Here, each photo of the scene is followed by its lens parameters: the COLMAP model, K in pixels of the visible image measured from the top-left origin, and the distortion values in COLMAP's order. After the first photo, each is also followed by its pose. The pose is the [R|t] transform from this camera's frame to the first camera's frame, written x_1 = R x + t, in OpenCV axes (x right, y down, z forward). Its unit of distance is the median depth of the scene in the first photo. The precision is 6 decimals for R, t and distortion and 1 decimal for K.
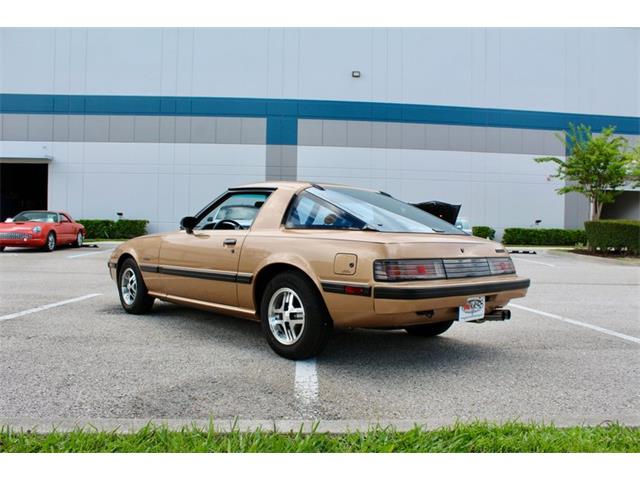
lens RADIAL K [[531.6, 0, 320.0], [0, 531.6, 240.0], [0, 0, 1]] dist [-0.167184, 0.144413]
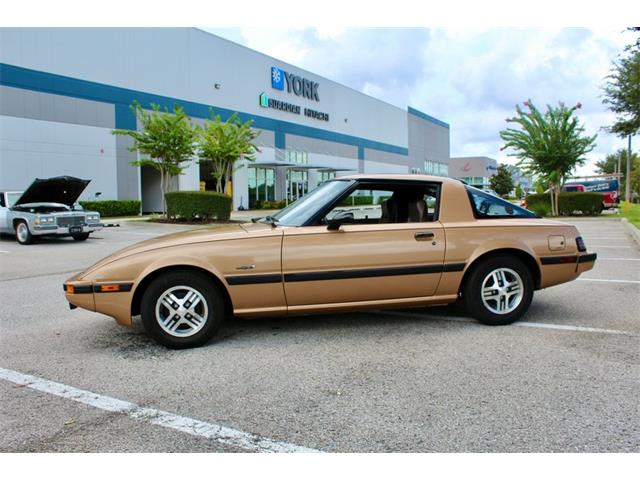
lens RADIAL K [[531.6, 0, 320.0], [0, 531.6, 240.0], [0, 0, 1]] dist [-0.167184, 0.144413]
pose [[0.559540, -0.093066, 0.823562, -1.135078], [0.041522, 0.995575, 0.084293, -0.081870], [-0.827763, -0.012970, 0.560929, 0.597229]]
